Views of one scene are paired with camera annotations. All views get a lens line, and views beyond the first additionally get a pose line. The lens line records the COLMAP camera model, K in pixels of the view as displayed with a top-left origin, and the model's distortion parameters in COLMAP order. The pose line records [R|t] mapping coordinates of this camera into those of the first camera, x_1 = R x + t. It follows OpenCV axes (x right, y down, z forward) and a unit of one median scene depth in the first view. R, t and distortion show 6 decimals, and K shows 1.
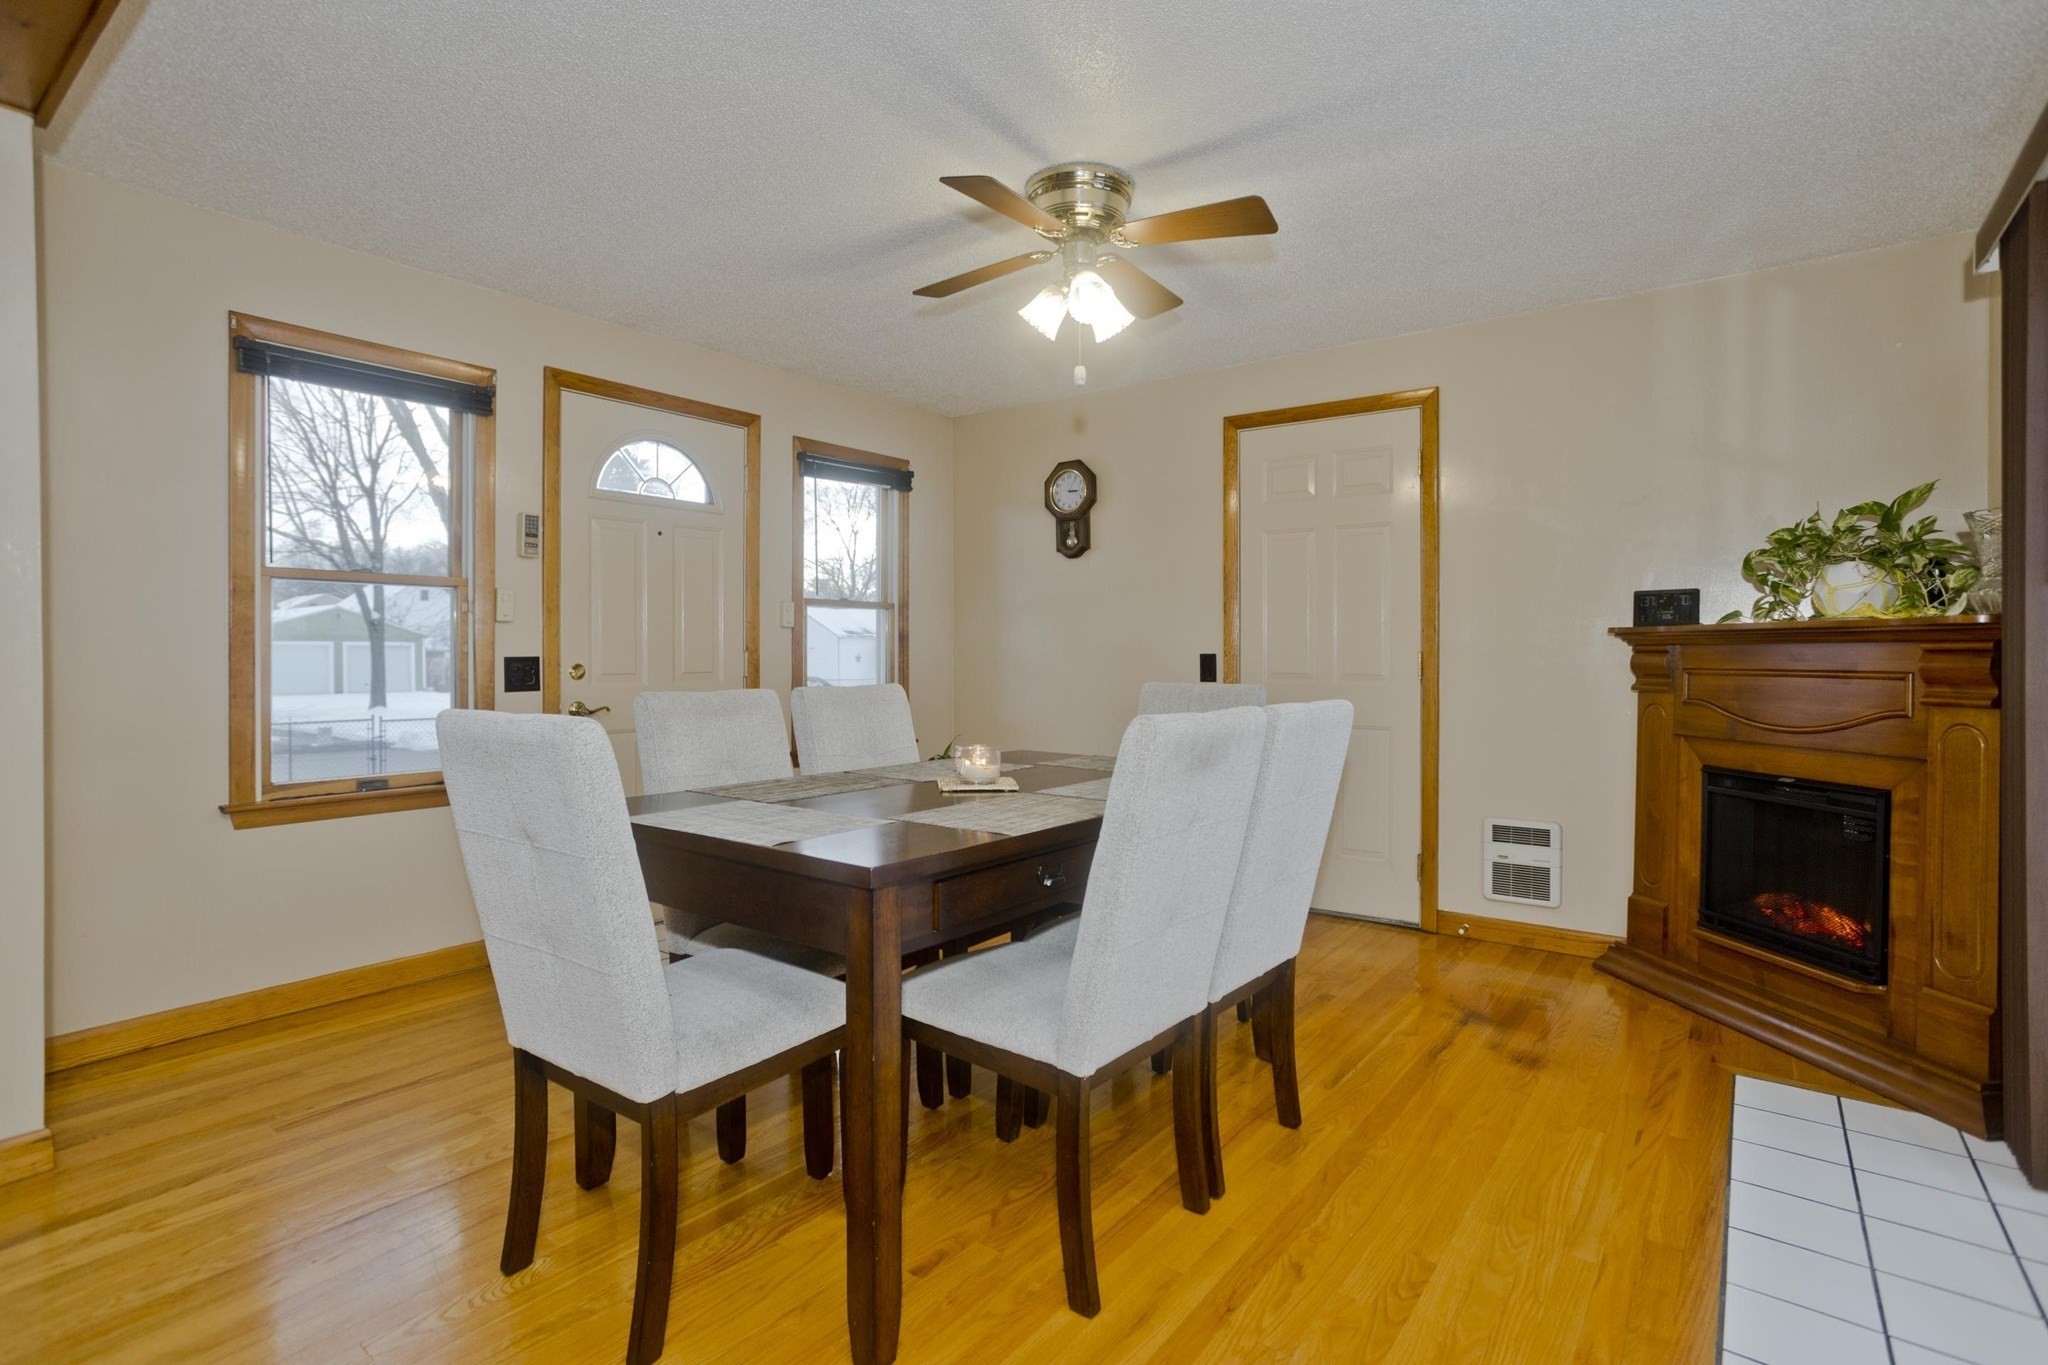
lens RADIAL K [[1002.7, 0, 967.2], [0, 1002.7, 662.9], [0, 0, 1]] dist [-0.063624, 0.025837]
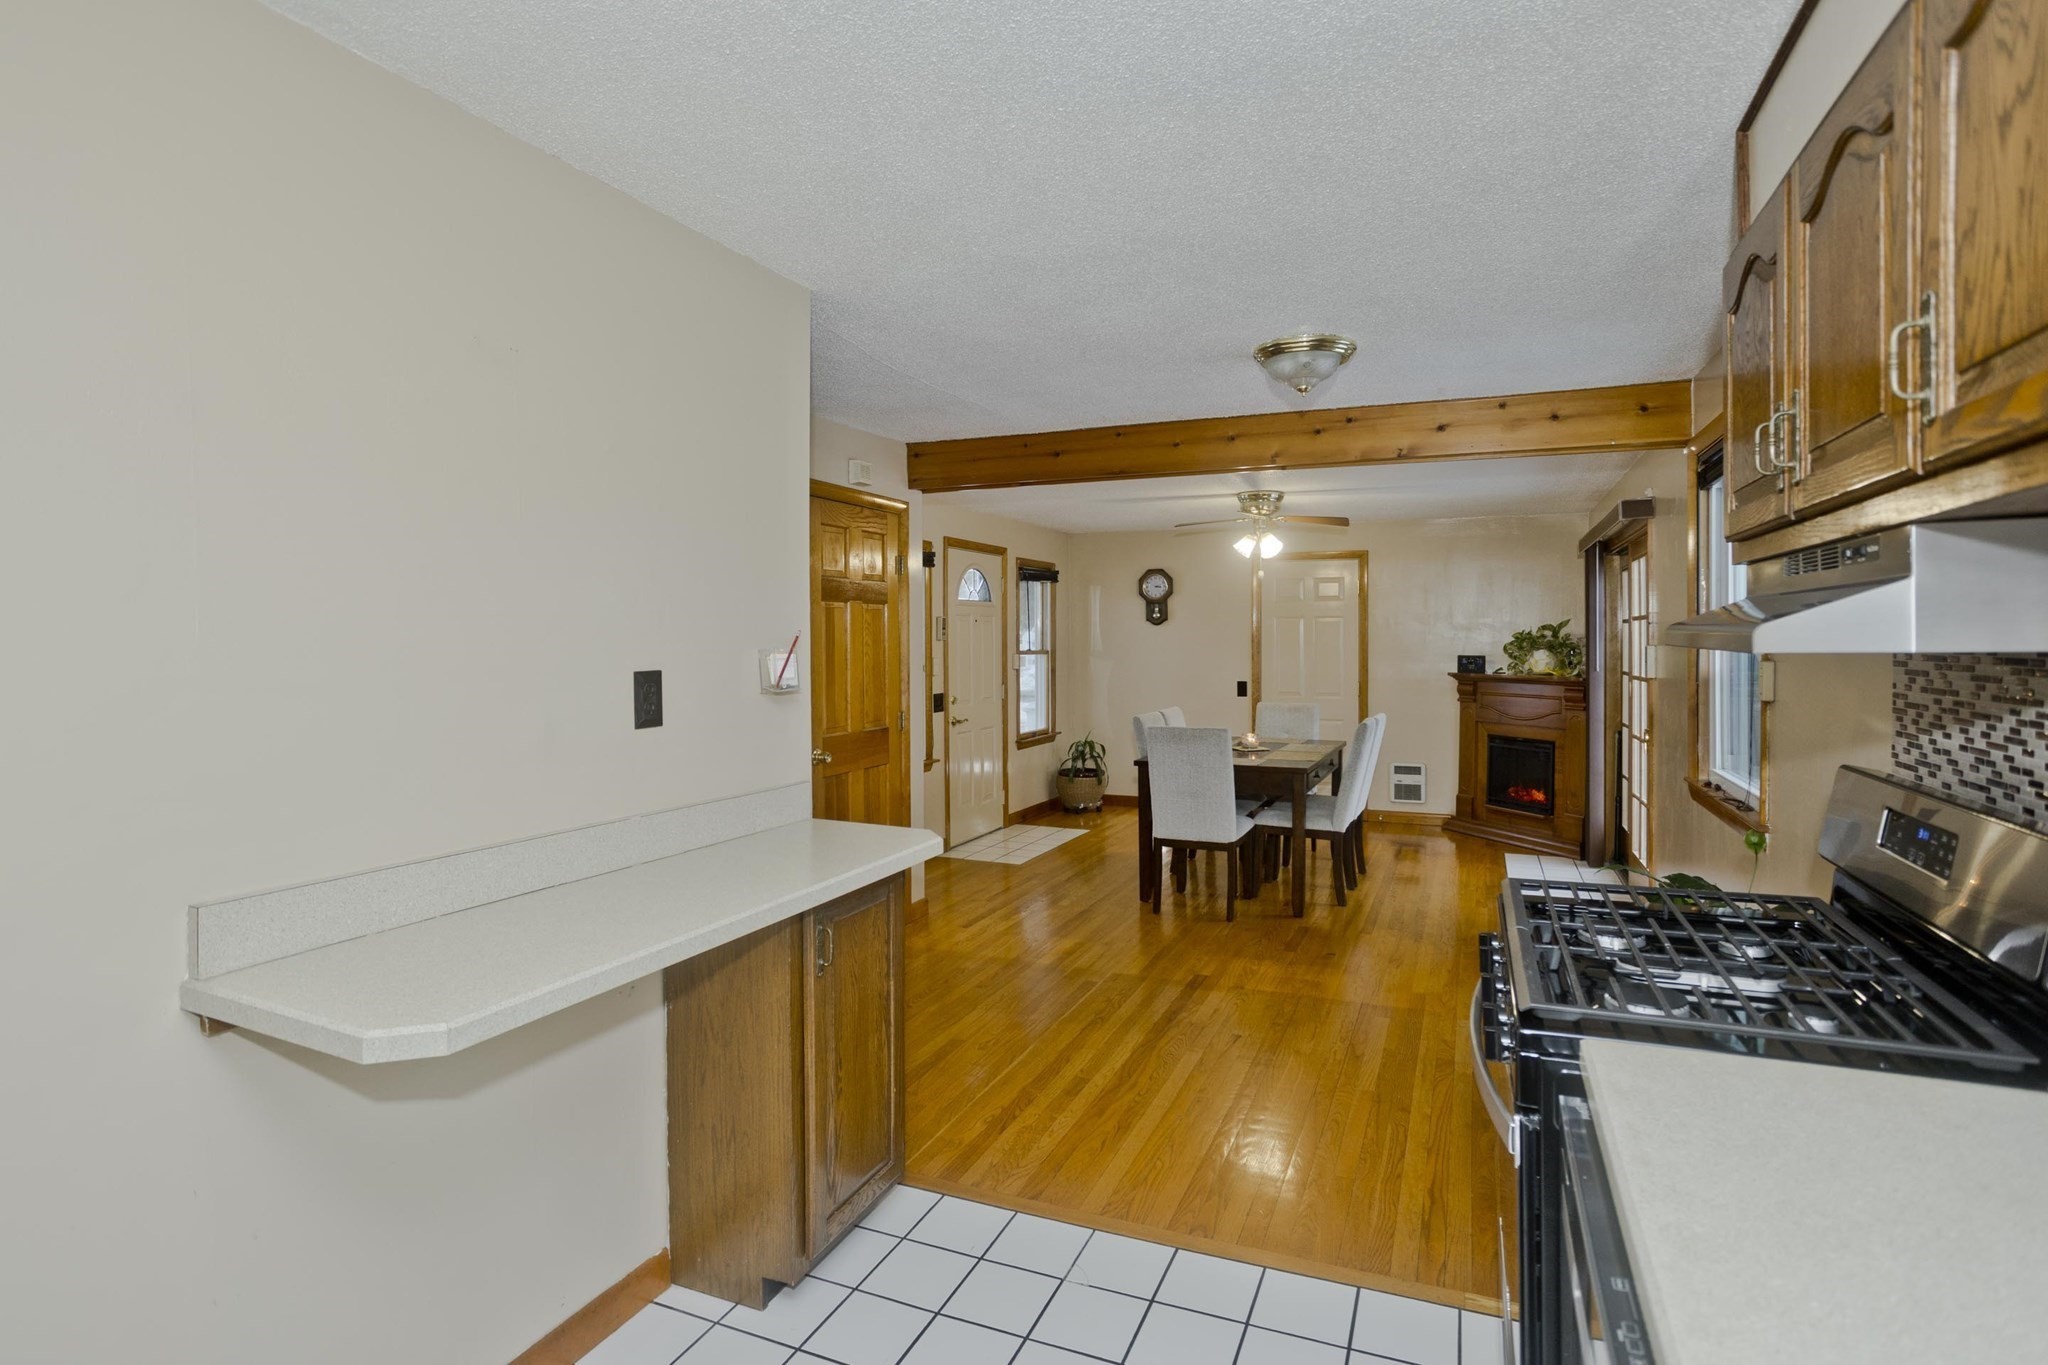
lens RADIAL K [[1036.2, 0, 985.5], [0, 1036.2, 651.4], [0, 0, 1]] dist [-0.063040, 0.043139]
pose [[0.973198, -0.008173, 0.229824, -0.882744], [0.007710, 0.999966, 0.002914, -0.098760], [-0.229840, -0.001064, 0.973228, -0.999727]]
